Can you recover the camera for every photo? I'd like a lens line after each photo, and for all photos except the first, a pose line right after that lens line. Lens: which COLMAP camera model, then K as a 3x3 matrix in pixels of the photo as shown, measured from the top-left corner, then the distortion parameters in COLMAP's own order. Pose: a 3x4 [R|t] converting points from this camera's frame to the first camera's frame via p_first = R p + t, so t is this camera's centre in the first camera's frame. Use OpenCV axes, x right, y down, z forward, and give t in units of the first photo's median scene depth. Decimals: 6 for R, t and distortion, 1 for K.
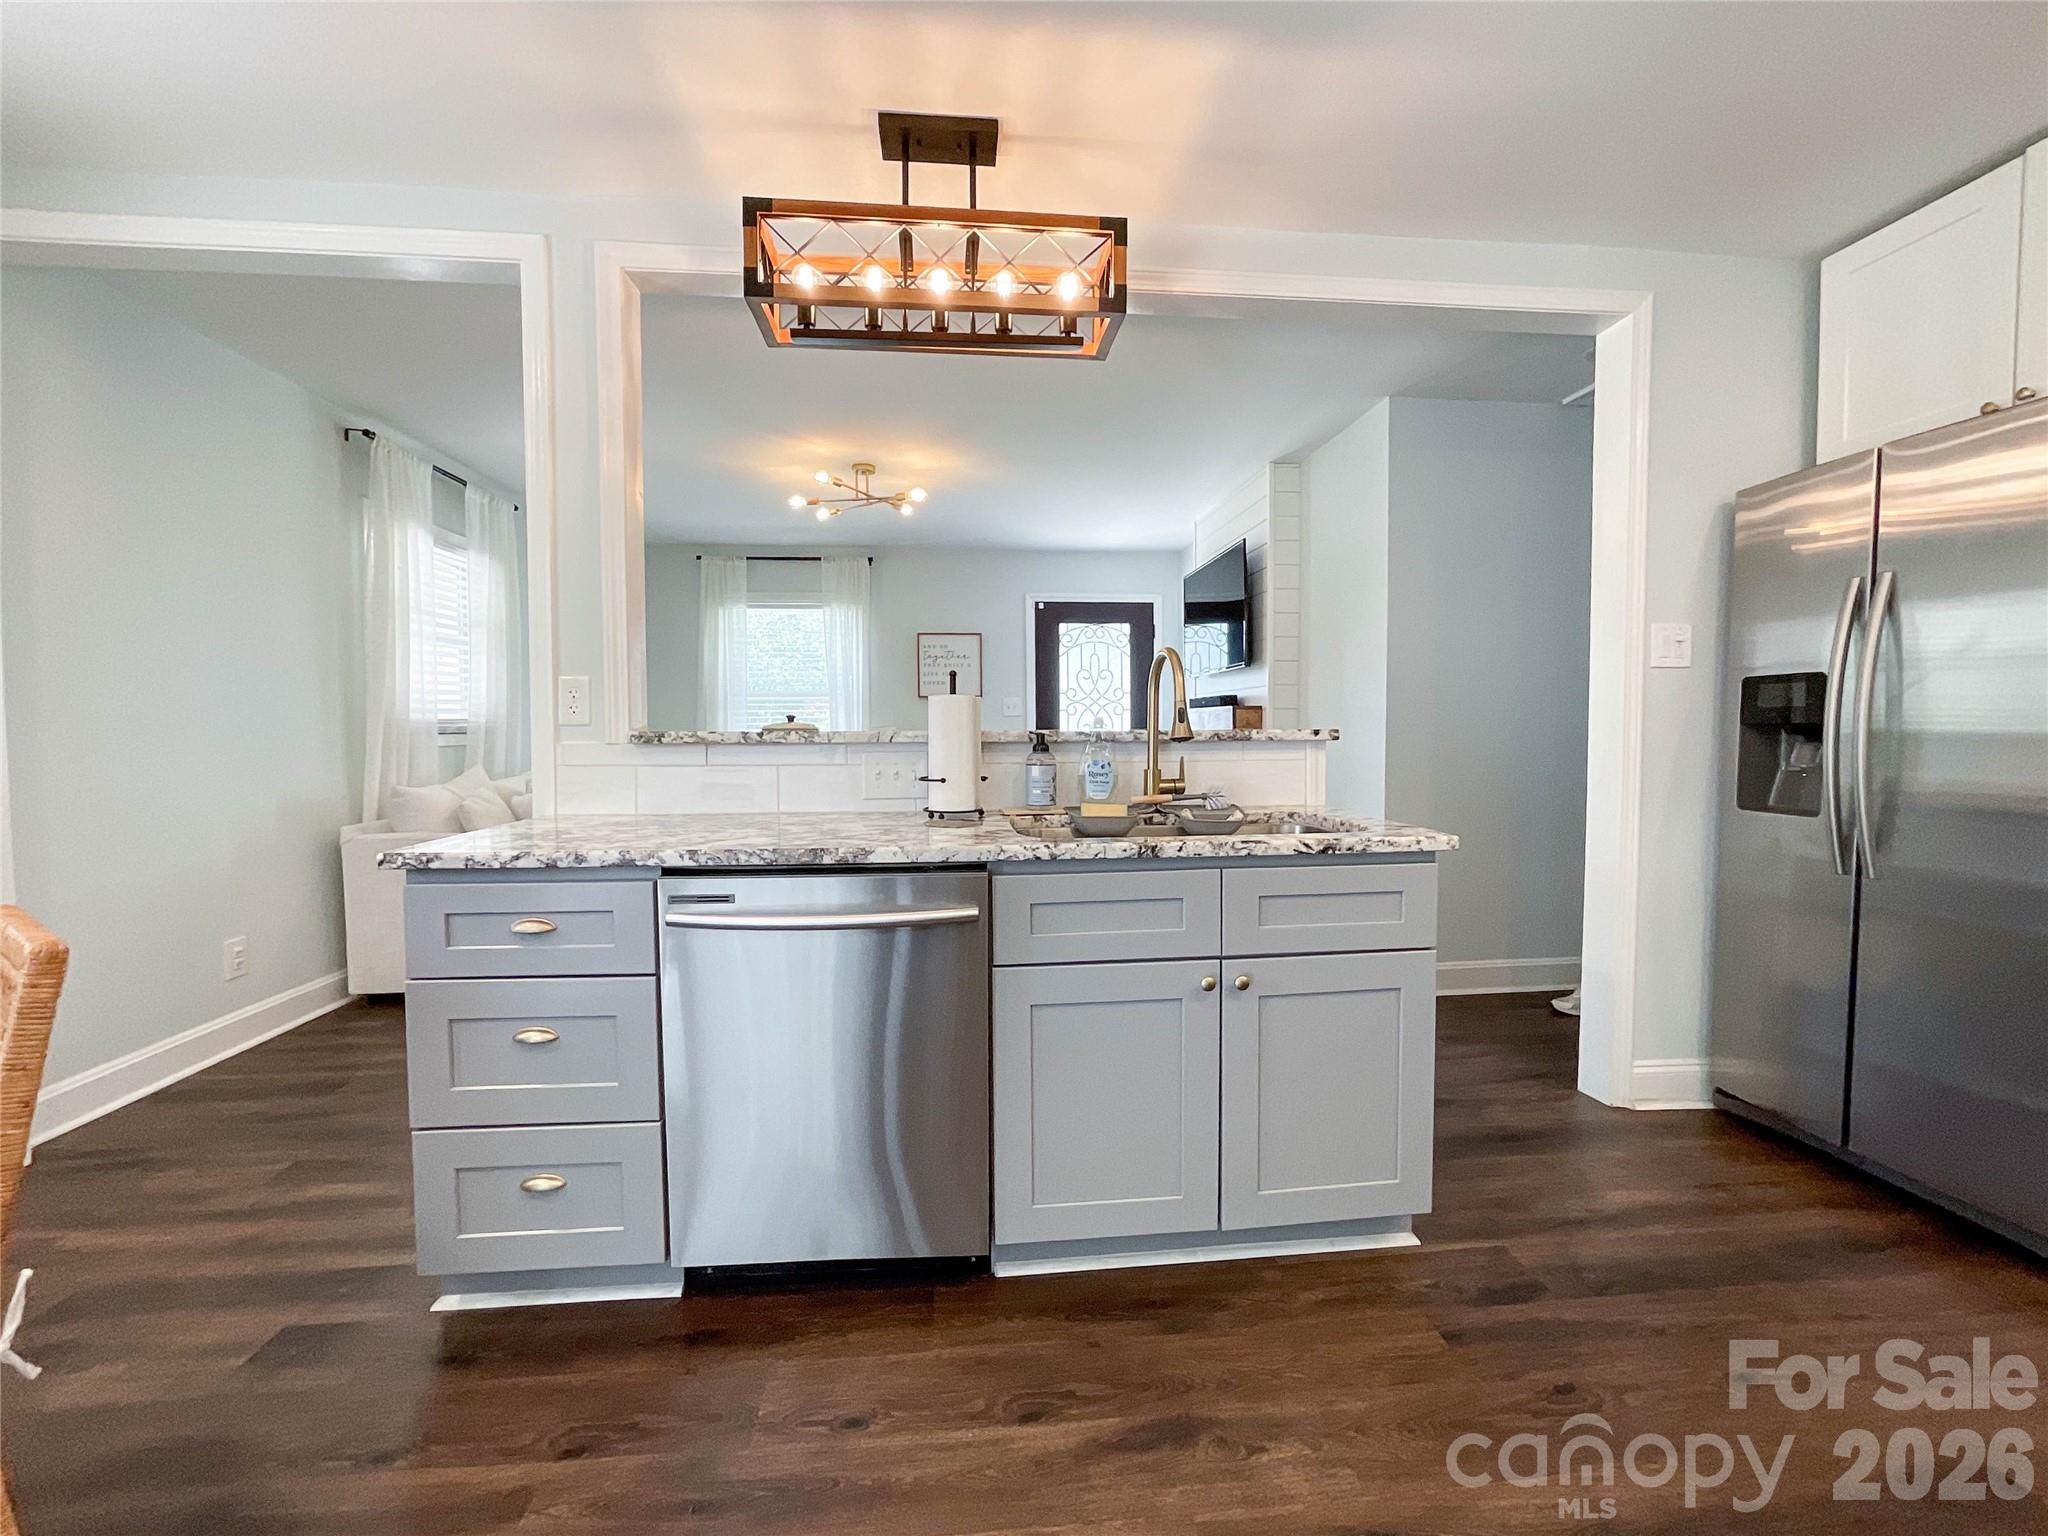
lens RADIAL K [[869.0, 0, 1024.0], [0, 869.0, 768.0], [0, 0, 1]] dist [-0.006812, 0.000048]
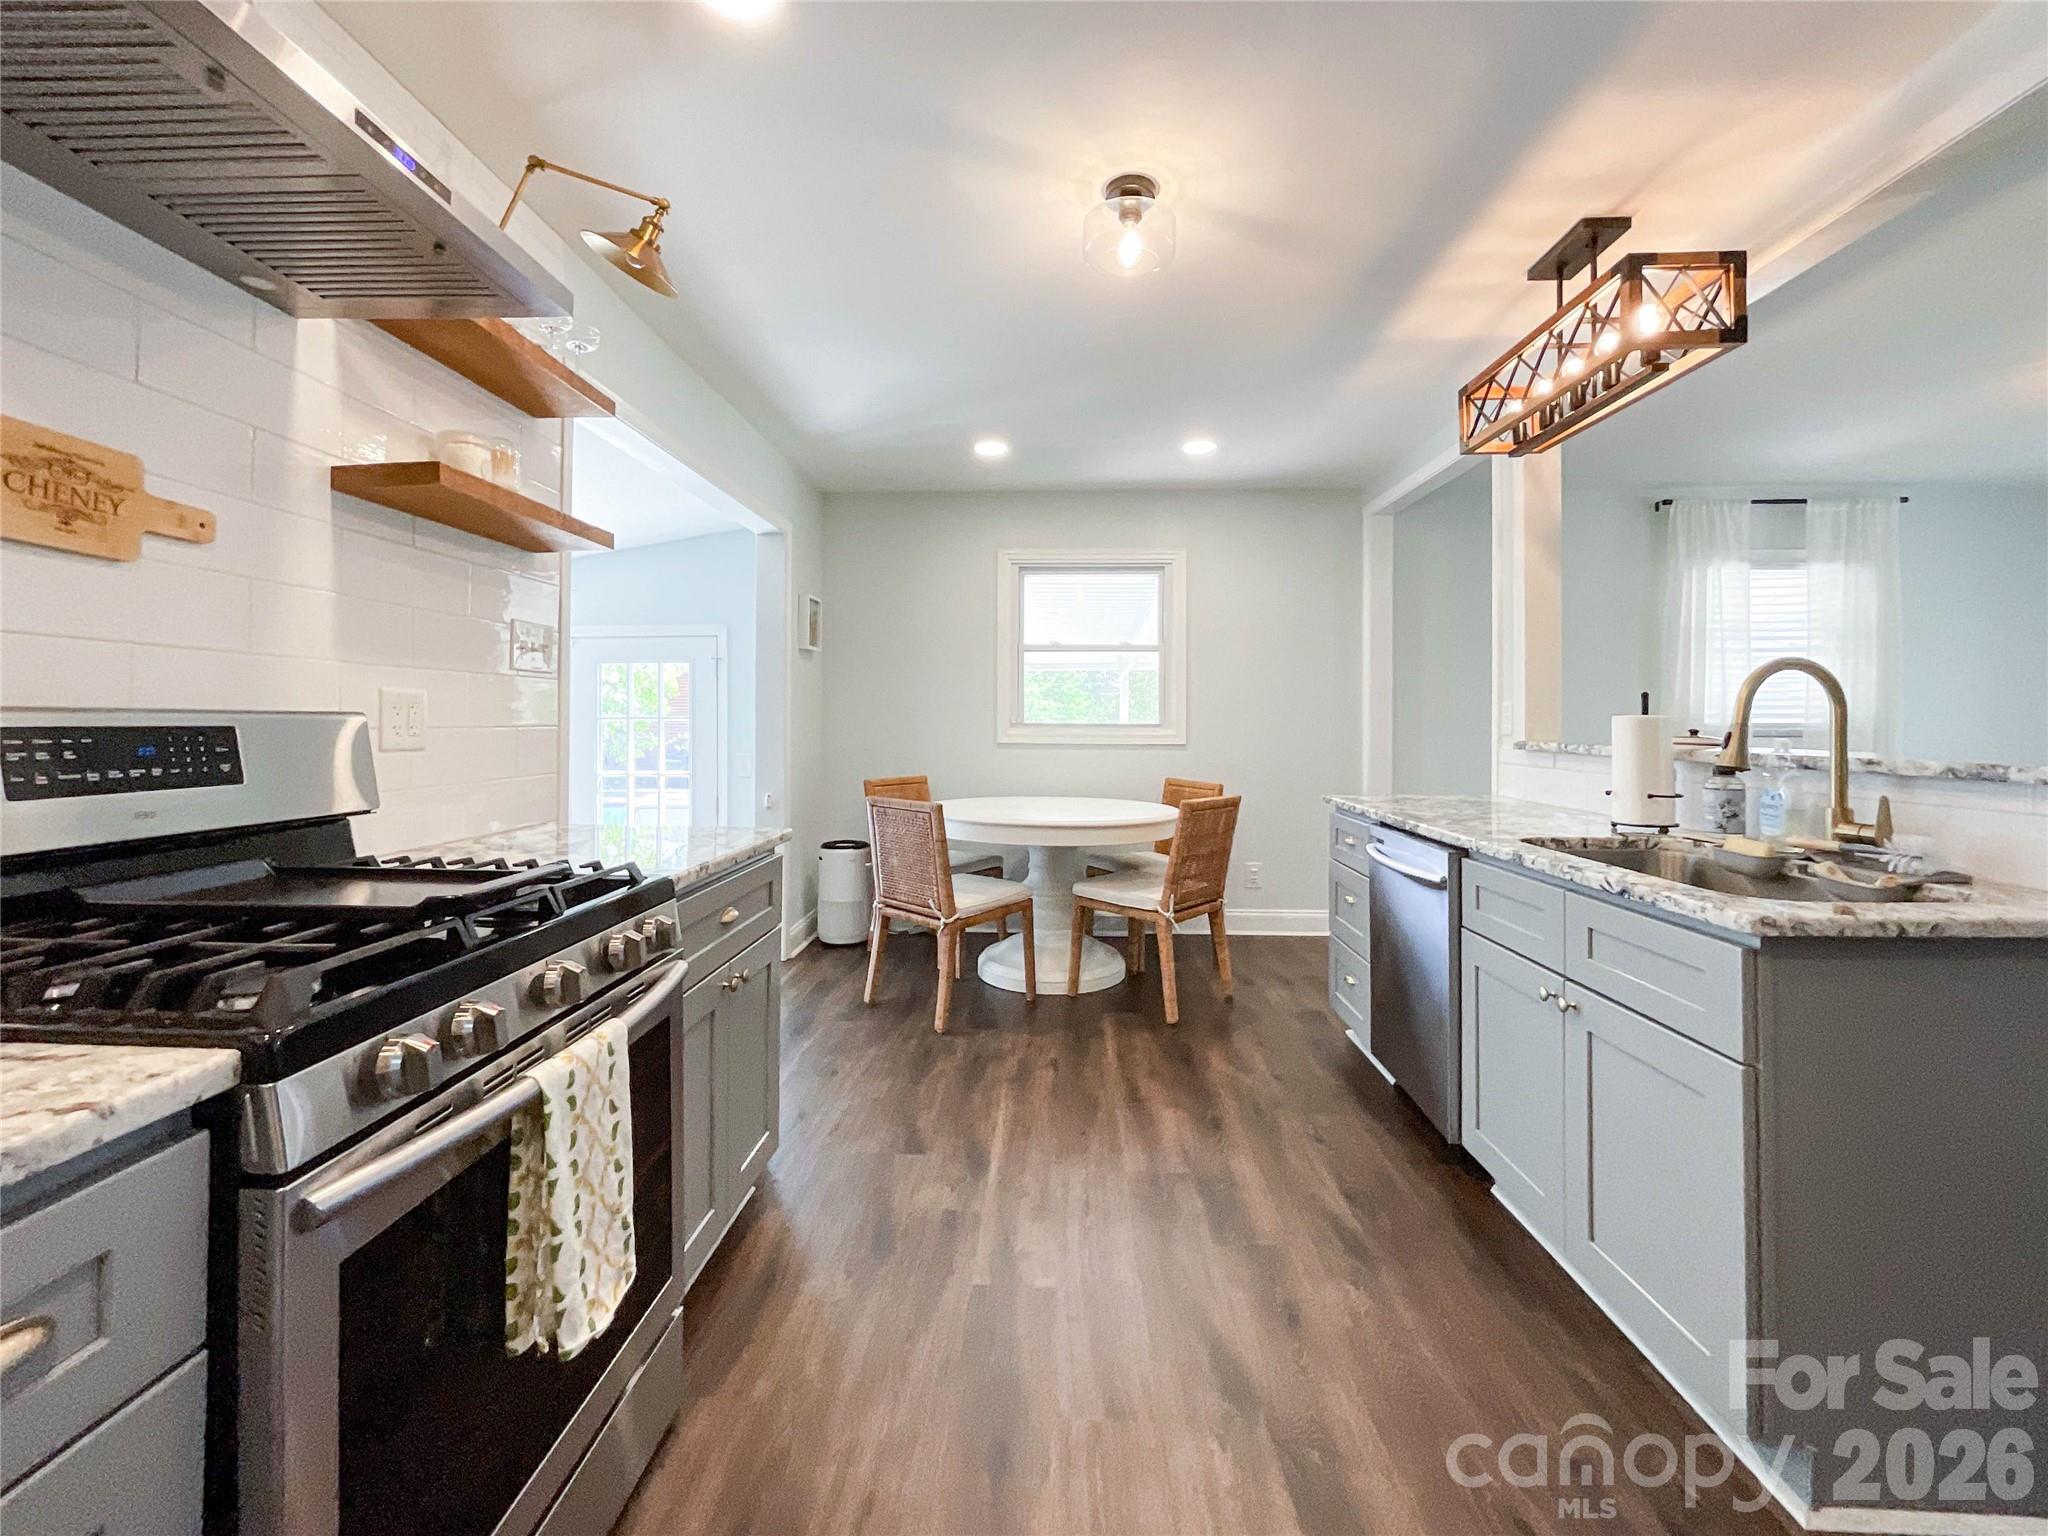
lens RADIAL K [[865.6, 0, 1020.4], [0, 865.6, 712.3], [0, 0, 1]] dist [-0.002003, 0.000314]
pose [[-0.128111, -0.004236, -0.991751, 1.098189], [-0.048154, 0.998838, 0.001954, -0.054539], [0.990590, 0.048007, -0.128166, 0.397378]]
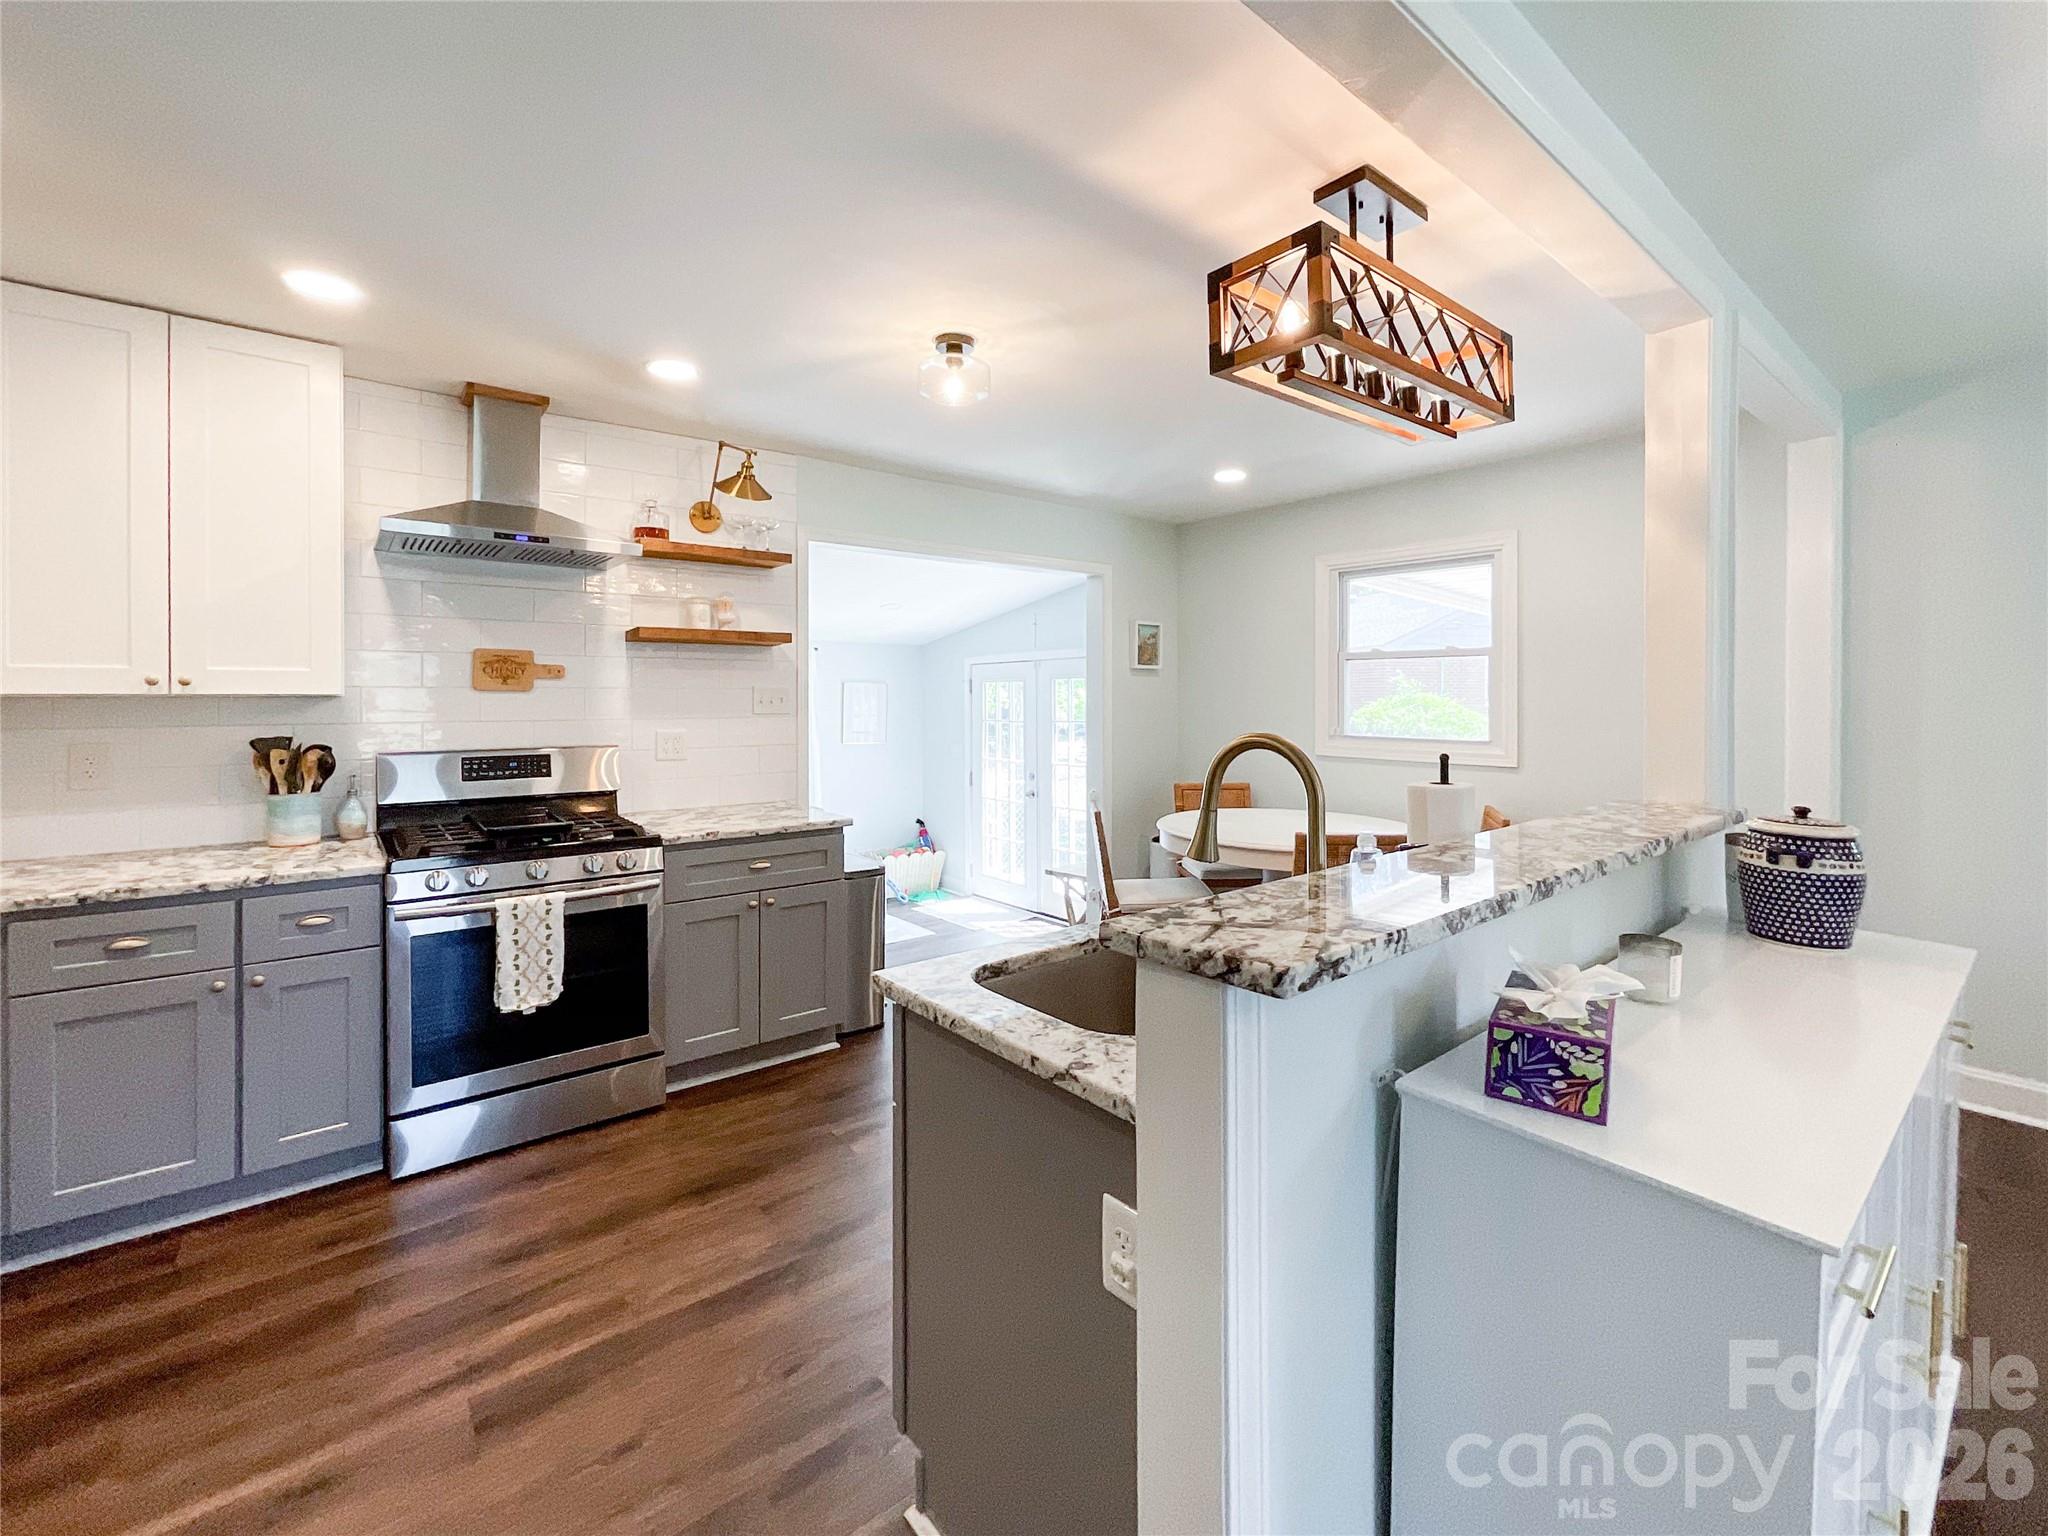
lens RADIAL K [[865.6, 0, 1020.4], [0, 865.6, 712.3], [0, 0, 1]] dist [-0.002003, 0.000314]
pose [[-0.828447, 0.016439, -0.559827, 0.721626], [-0.019658, 0.998100, 0.058398, -0.197516], [0.559723, 0.059385, -0.826549, 1.502386]]
